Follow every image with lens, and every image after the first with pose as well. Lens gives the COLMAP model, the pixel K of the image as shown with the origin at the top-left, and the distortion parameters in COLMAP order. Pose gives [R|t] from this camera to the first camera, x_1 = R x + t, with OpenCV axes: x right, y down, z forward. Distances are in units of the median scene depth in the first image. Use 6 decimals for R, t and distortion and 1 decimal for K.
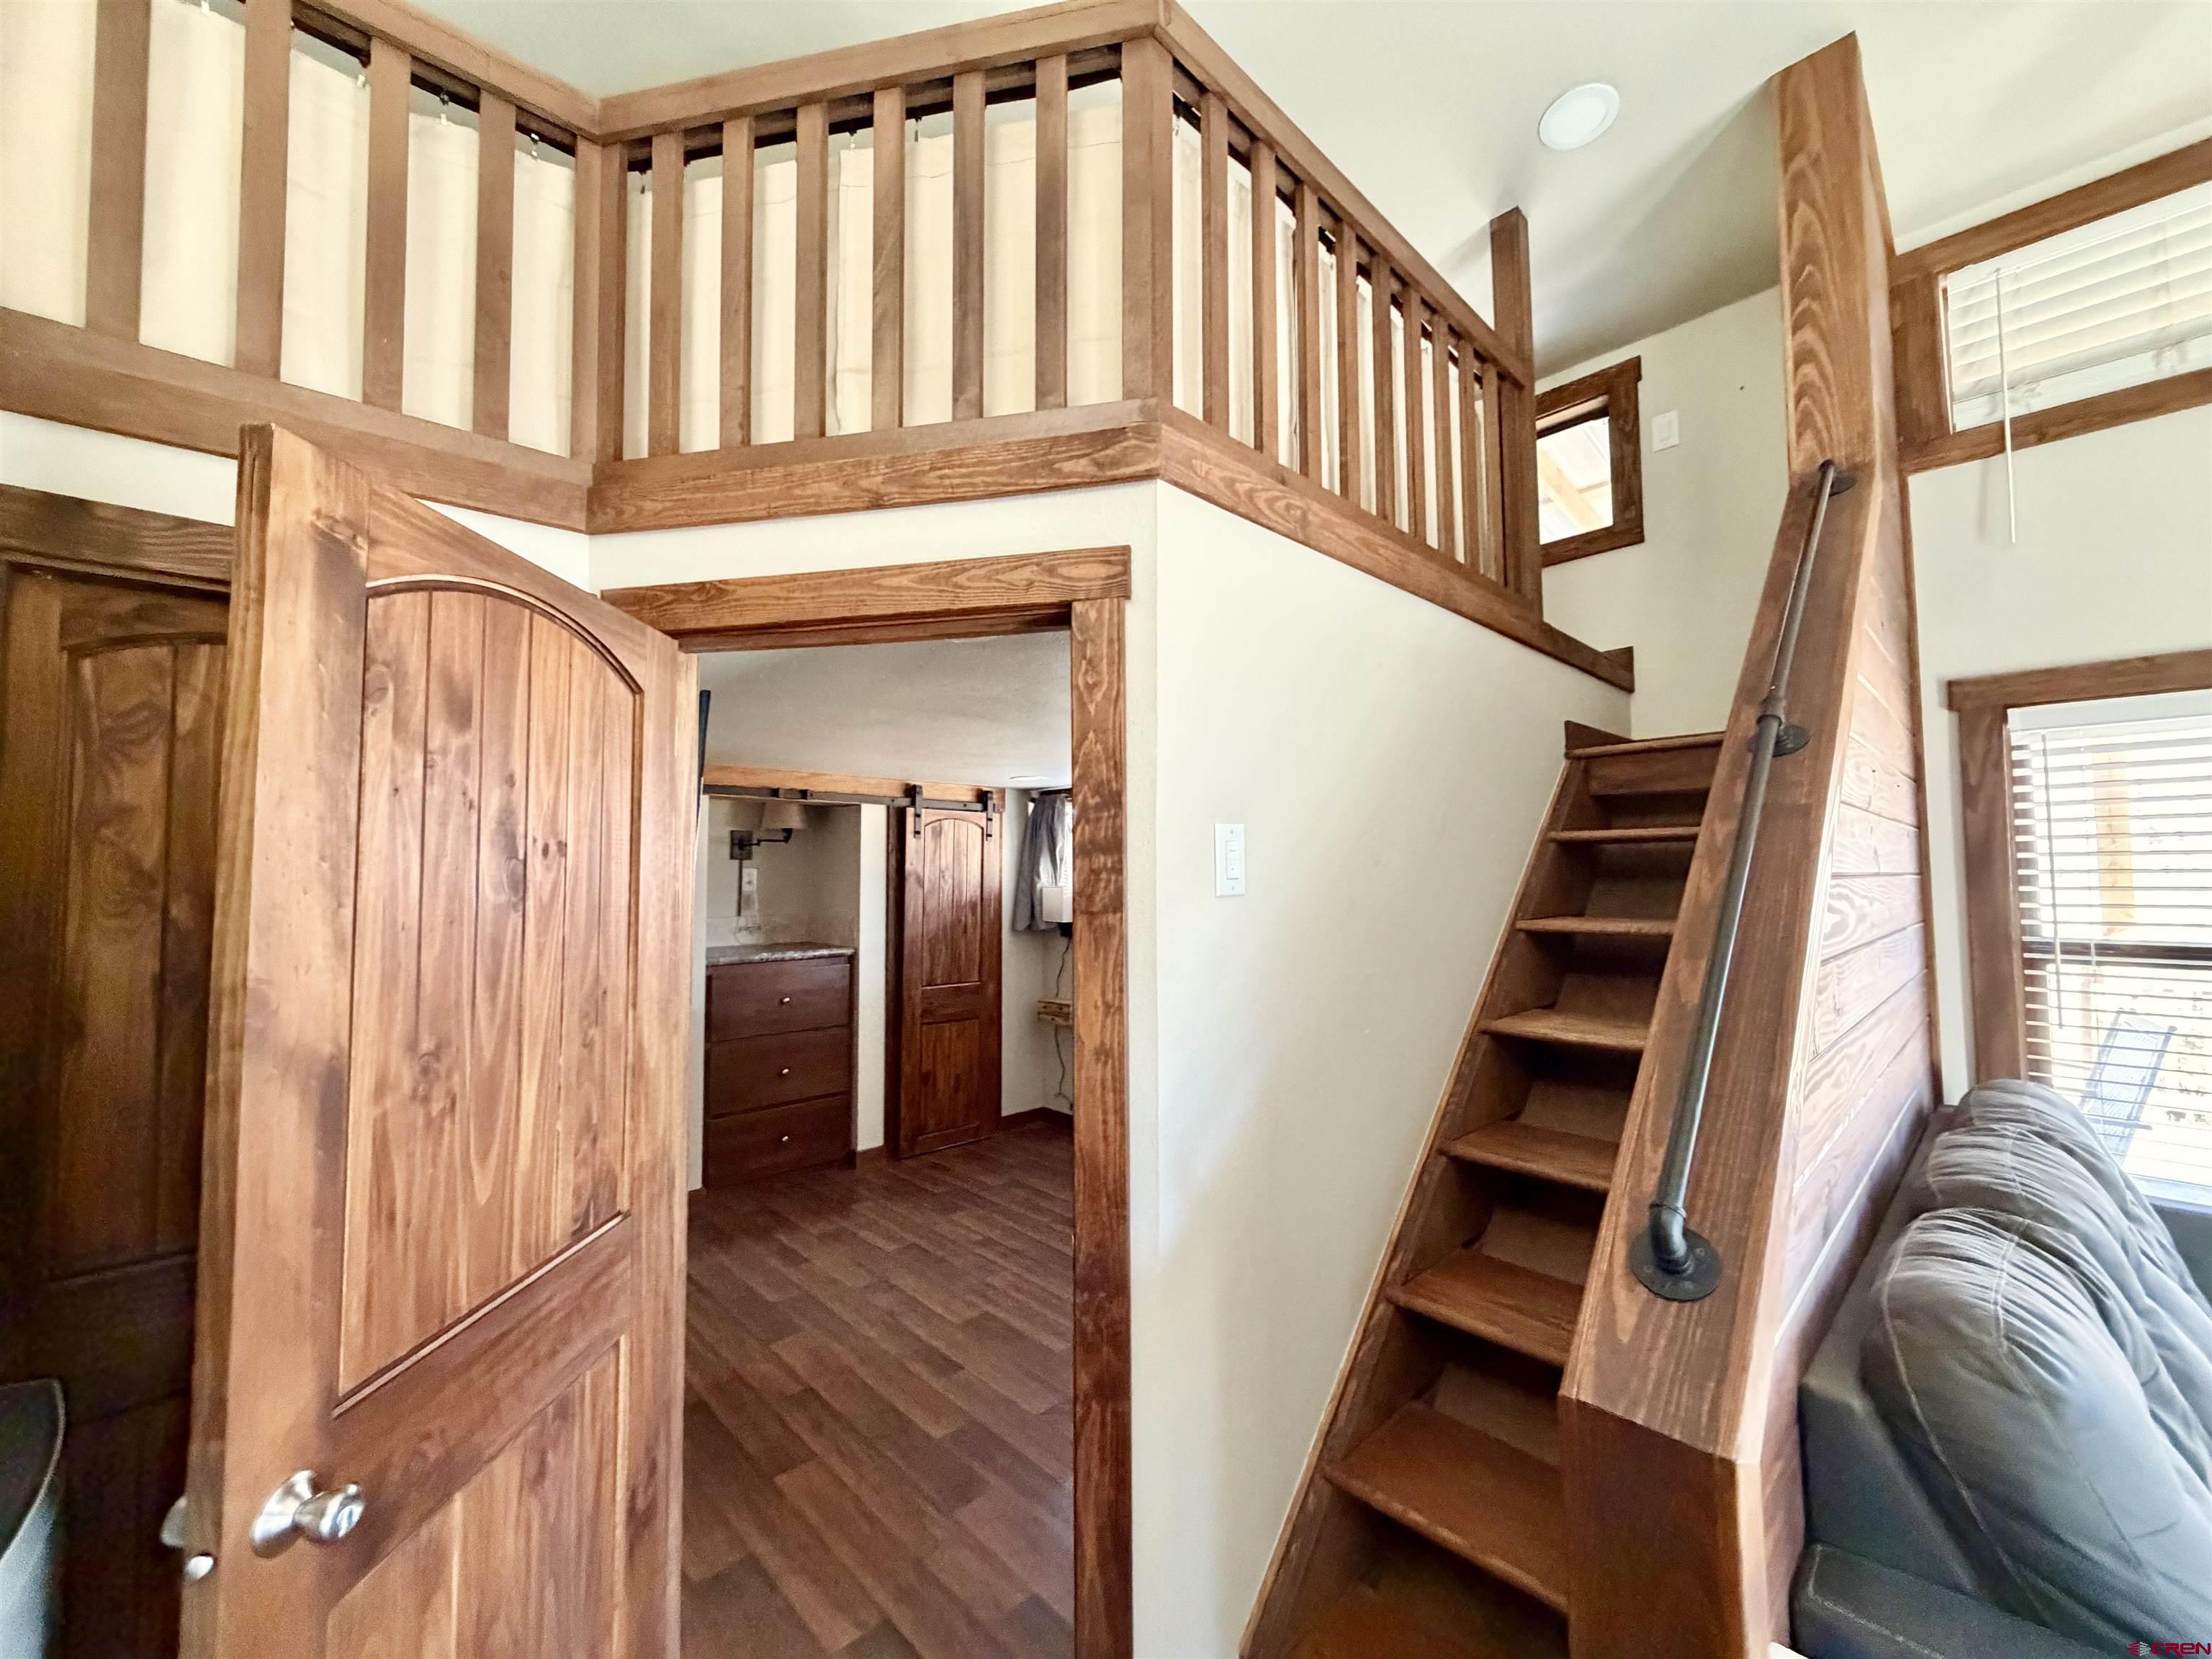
lens RADIAL K [[878.8, 0, 1106.0], [0, 878.8, 829.5], [0, 0, 1]] dist [0.001989, 0.000036]
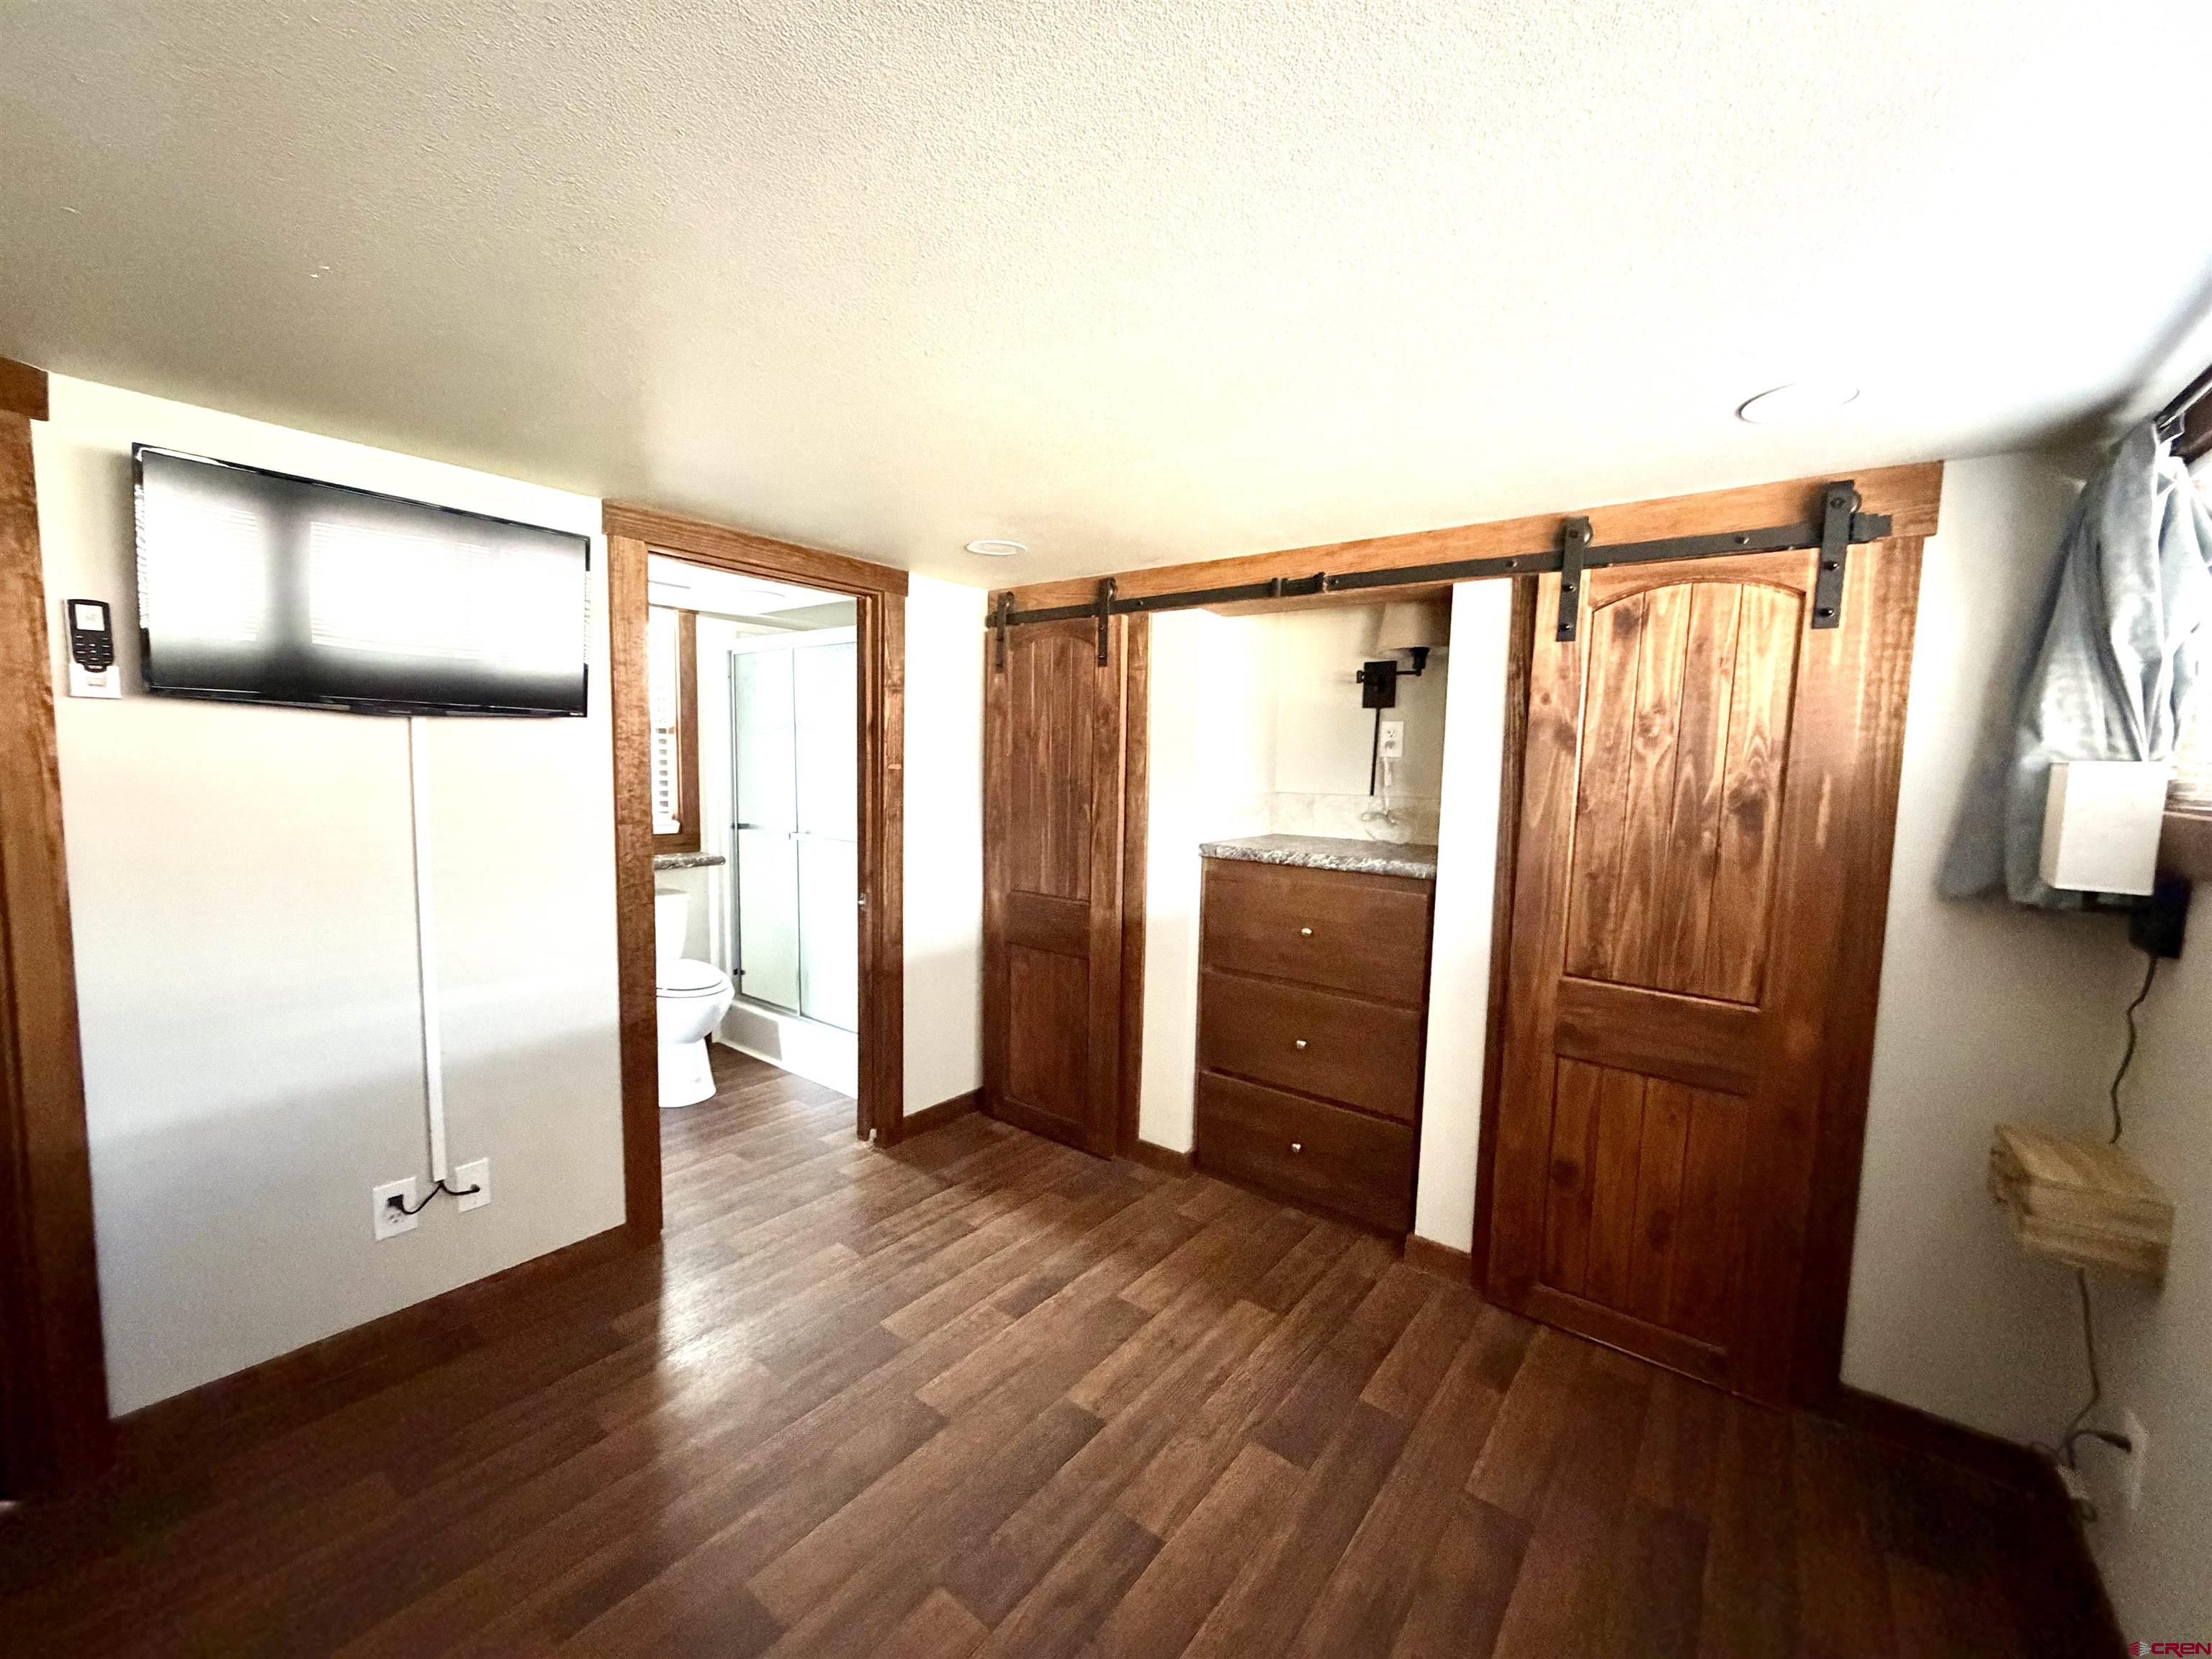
lens RADIAL K [[878.8, 0, 1106.0], [0, 878.8, 829.5], [0, 0, 1]] dist [0.001989, 0.000036]
pose [[0.136780, 0.095164, -0.986020, 0.196074], [0.031436, 0.994457, 0.100339, 0.052144], [0.990103, -0.044721, 0.133030, 0.712026]]
